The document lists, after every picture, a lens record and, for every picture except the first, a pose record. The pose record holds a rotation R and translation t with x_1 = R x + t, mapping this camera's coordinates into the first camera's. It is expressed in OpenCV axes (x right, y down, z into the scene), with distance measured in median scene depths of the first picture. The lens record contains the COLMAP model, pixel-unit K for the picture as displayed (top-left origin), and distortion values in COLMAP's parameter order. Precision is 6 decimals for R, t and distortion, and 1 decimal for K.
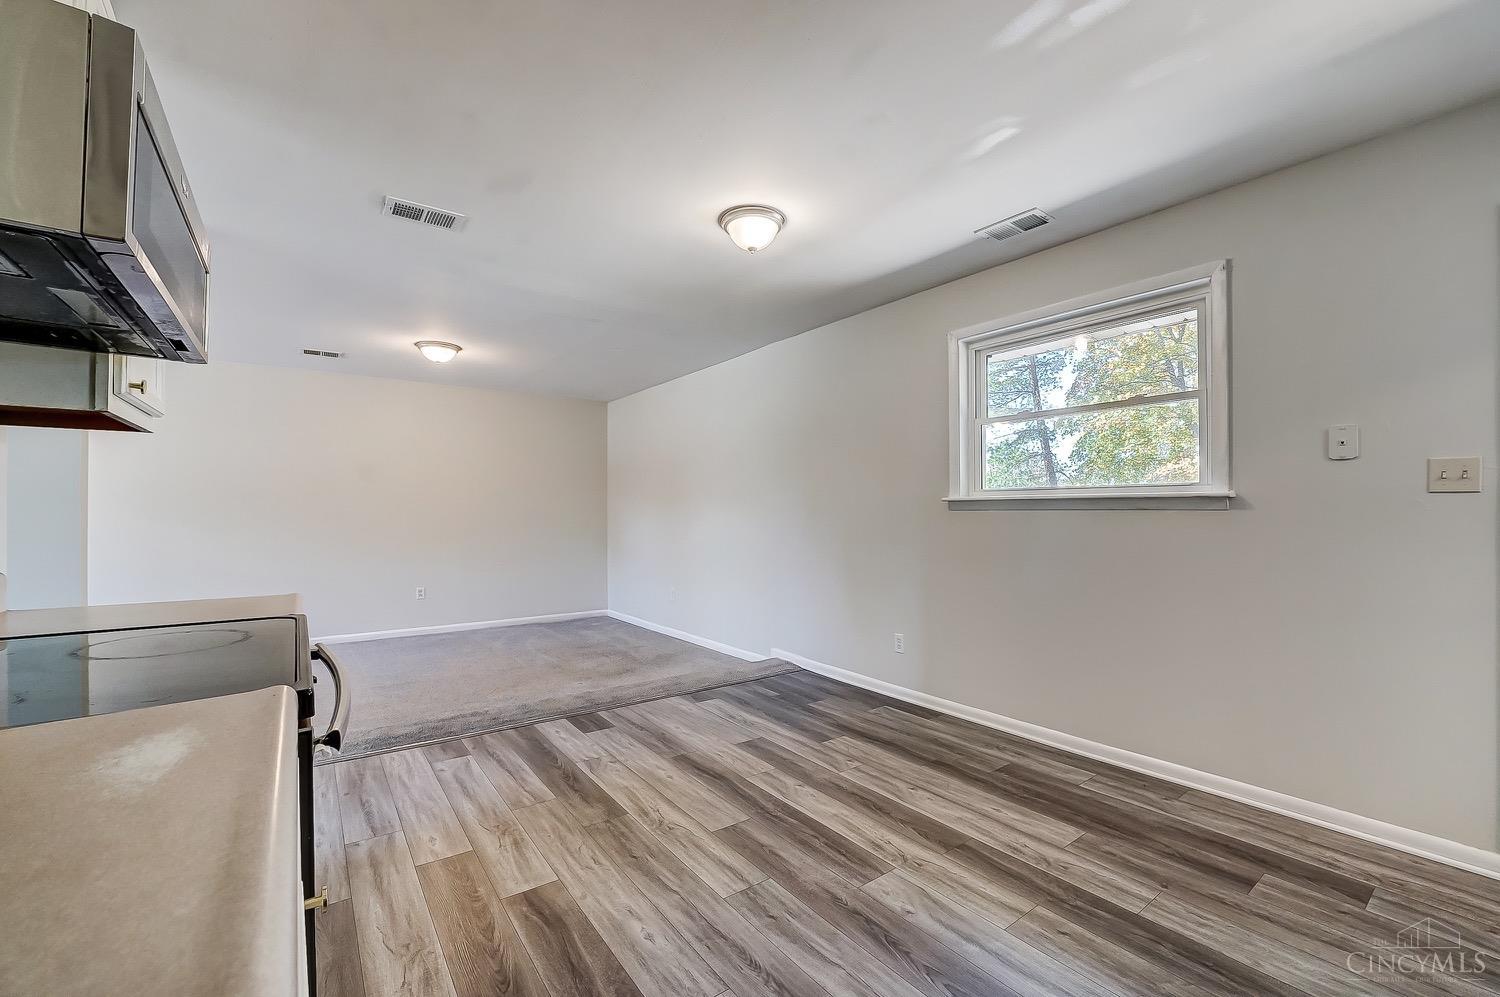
lens RADIAL K [[614.7, 0, 744.9], [0, 614.7, 504.2], [0, 0, 1]] dist [-0.024165, -0.000105]
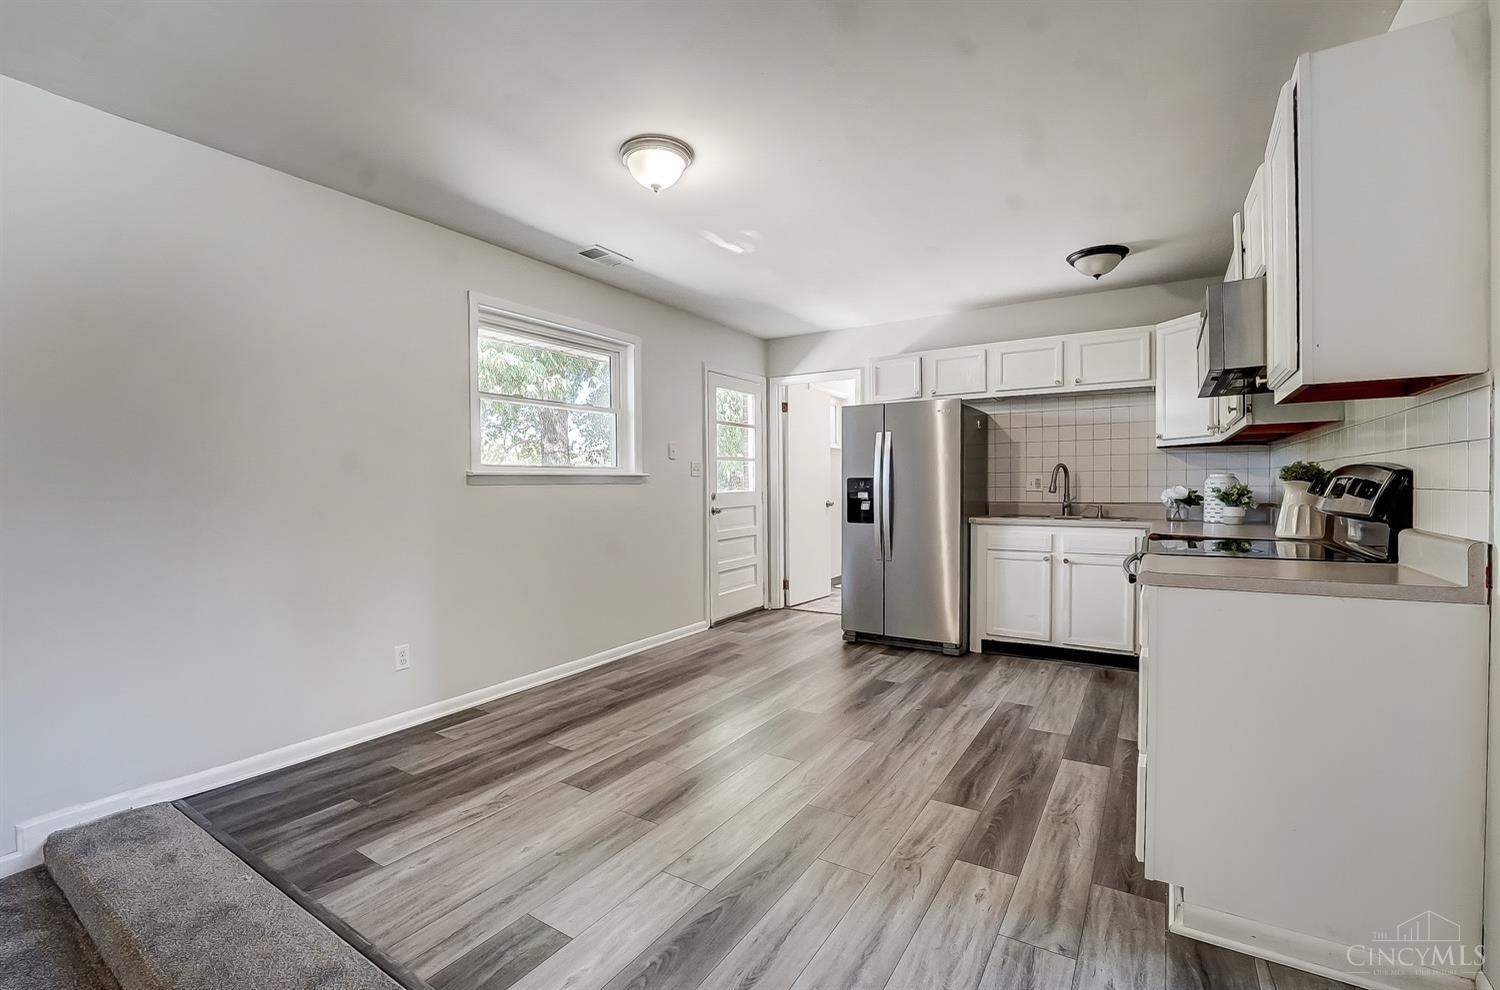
lens RADIAL K [[646.3, 0, 750.0], [0, 646.3, 495.0], [0, 0, 1]] dist [-0.012550, -0.000127]
pose [[-0.362736, -0.010545, 0.931832, -1.045798], [-0.001381, 0.999941, 0.010779, 0.019937], [-0.931891, 0.002623, -0.362729, 1.399790]]
